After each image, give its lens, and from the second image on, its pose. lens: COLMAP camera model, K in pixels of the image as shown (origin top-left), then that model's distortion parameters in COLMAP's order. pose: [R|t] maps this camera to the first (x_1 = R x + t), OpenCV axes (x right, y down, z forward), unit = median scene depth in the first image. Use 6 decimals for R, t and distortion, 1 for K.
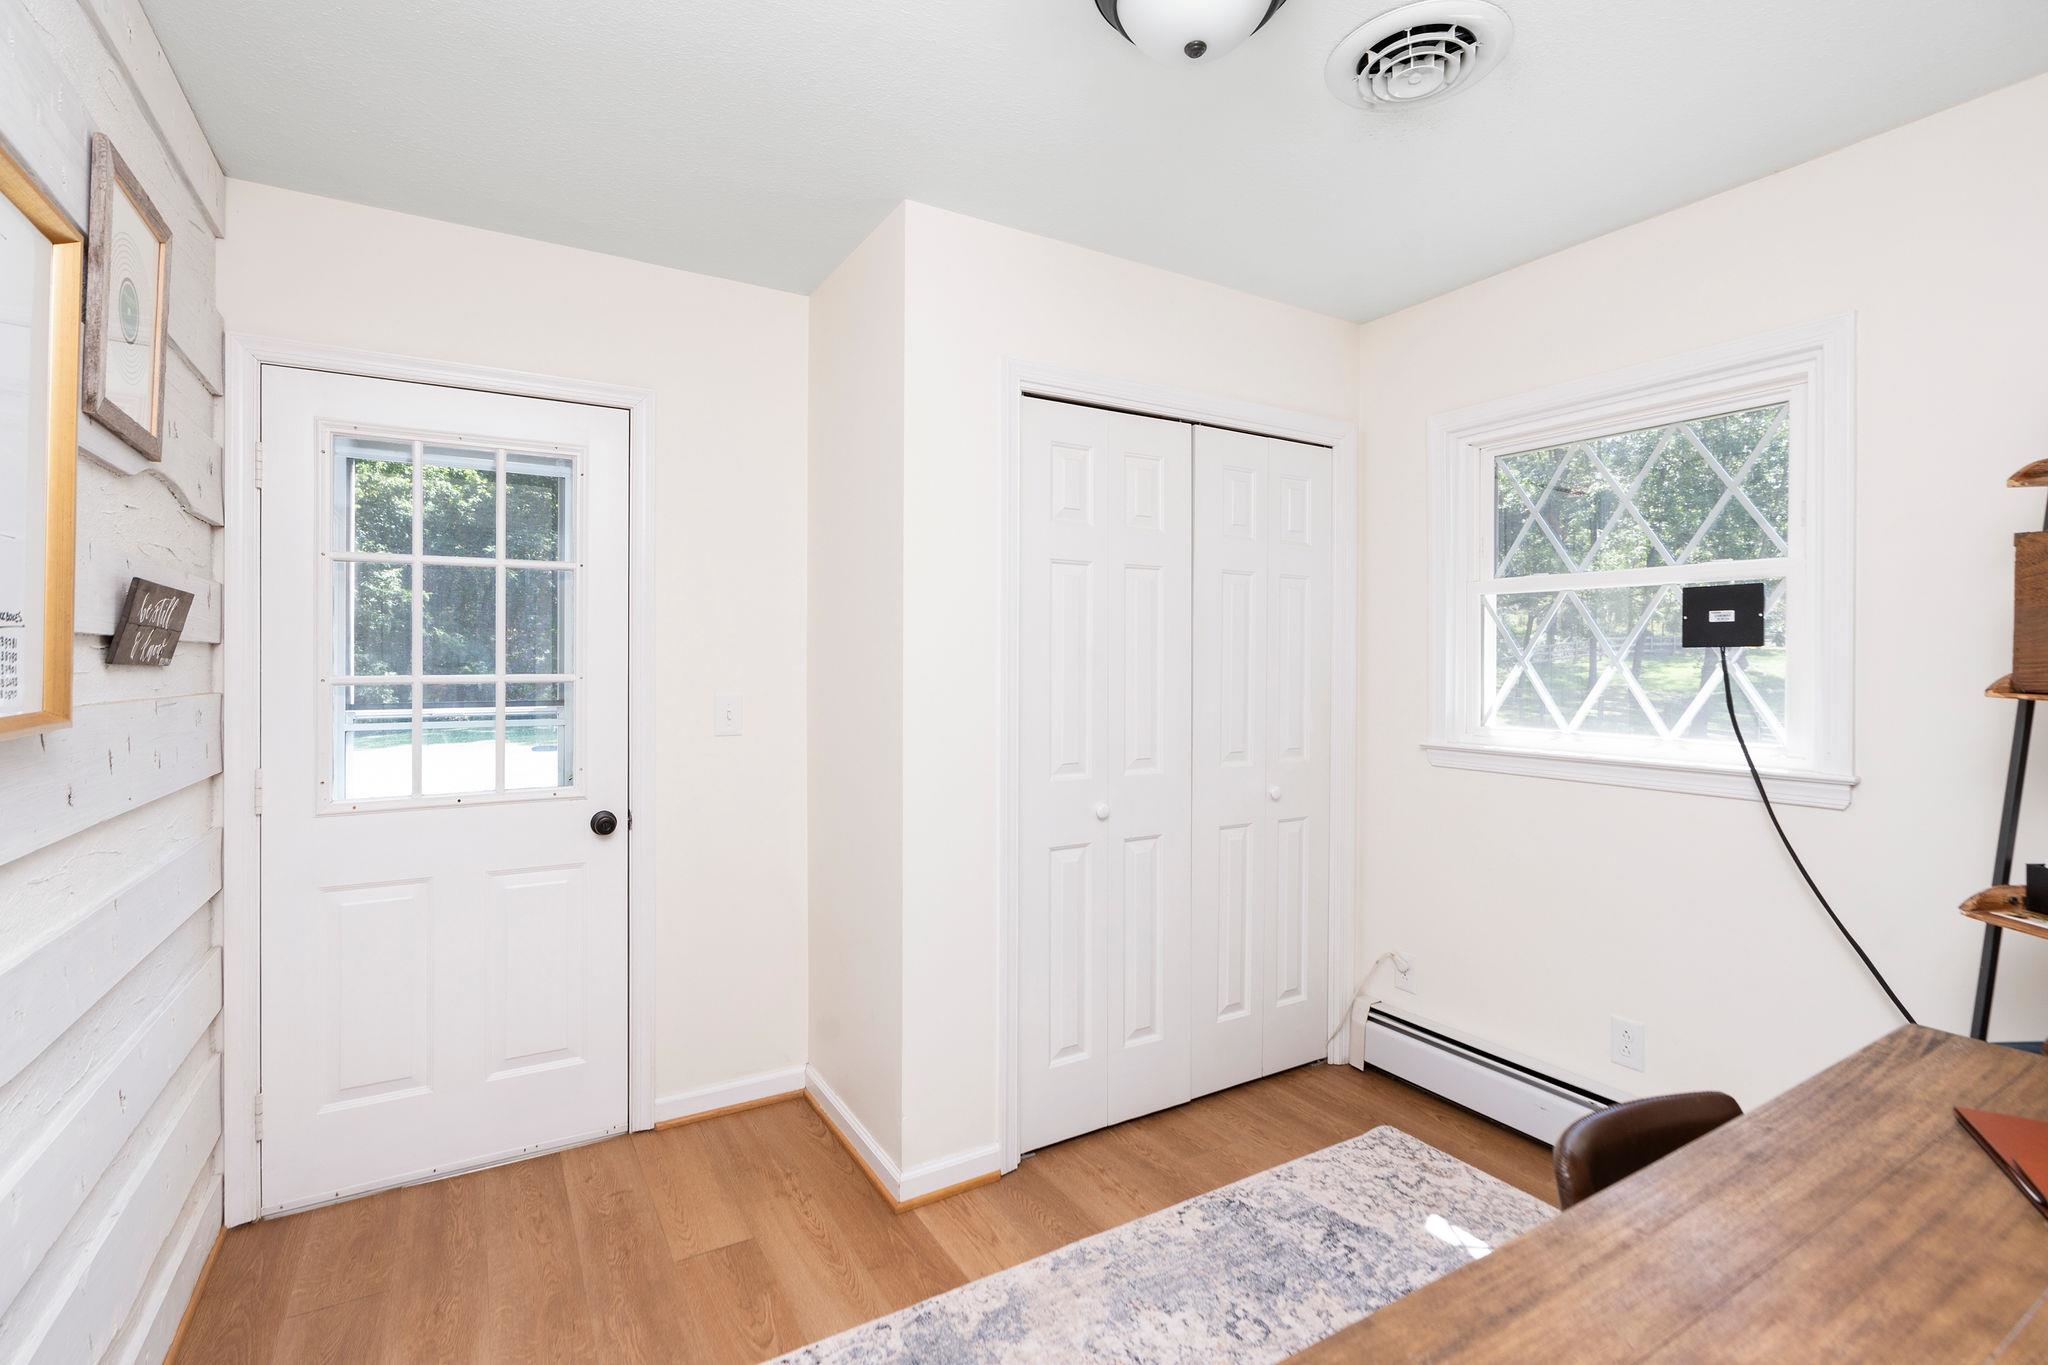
lens RADIAL K [[937.5, 0, 1024.0], [0, 937.5, 676.6], [0, 0, 1]] dist [-0.005563, 0.000445]
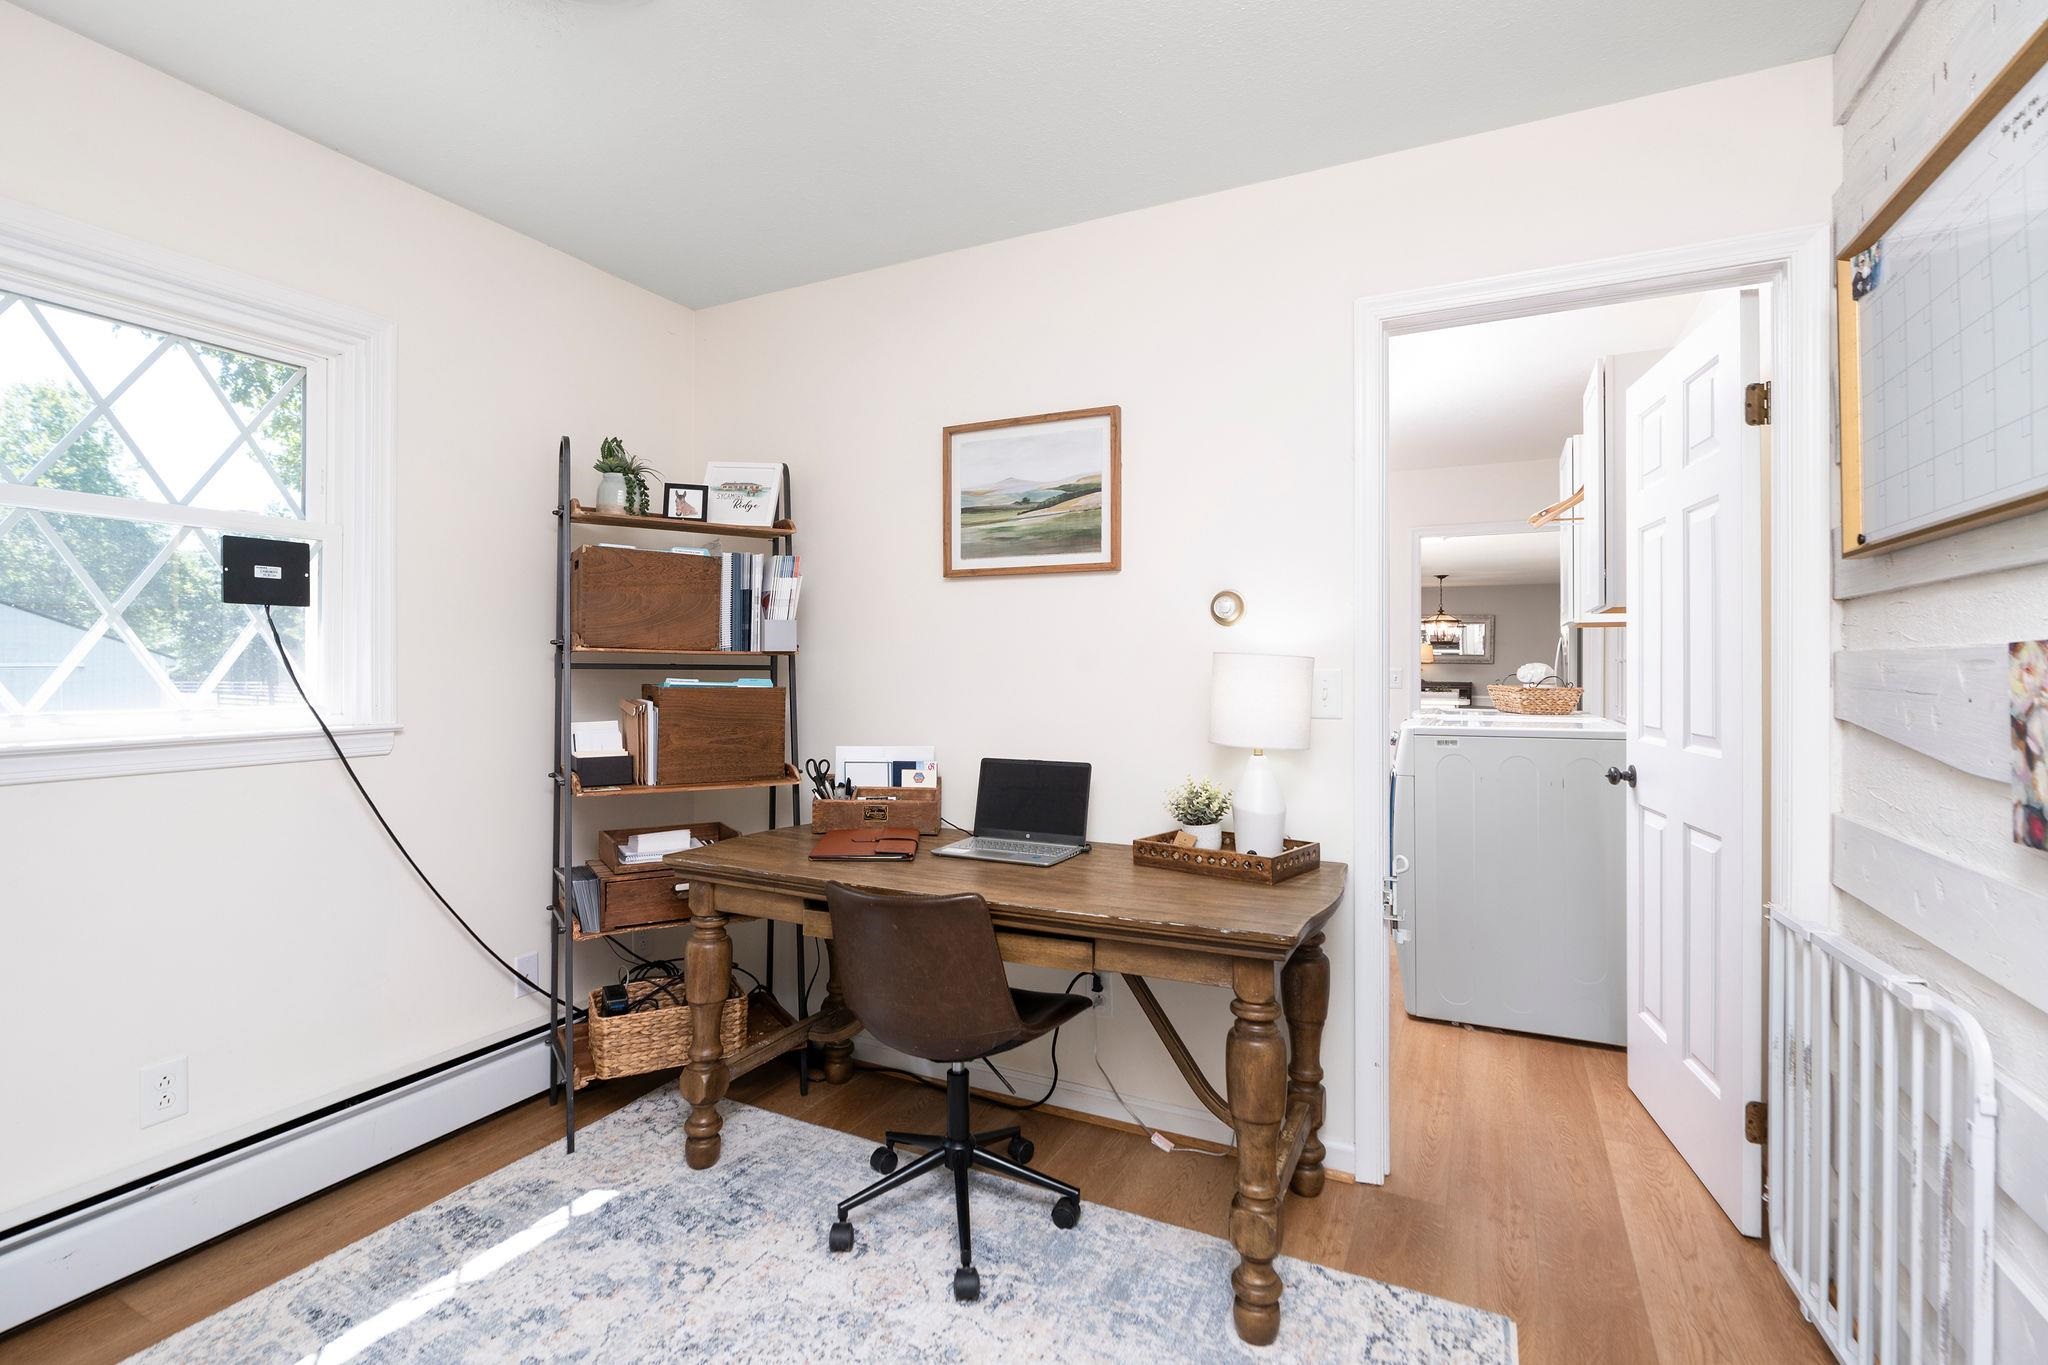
lens RADIAL K [[937.5, 0, 1015.1], [0, 937.5, 644.1], [0, 0, 1]] dist [-0.005563, 0.000445]
pose [[-0.540275, -0.000836, 0.841488, -0.455994], [-0.001972, 0.999998, -0.000272, 0.006641], [-0.841486, -0.001806, -0.540275, 0.885171]]
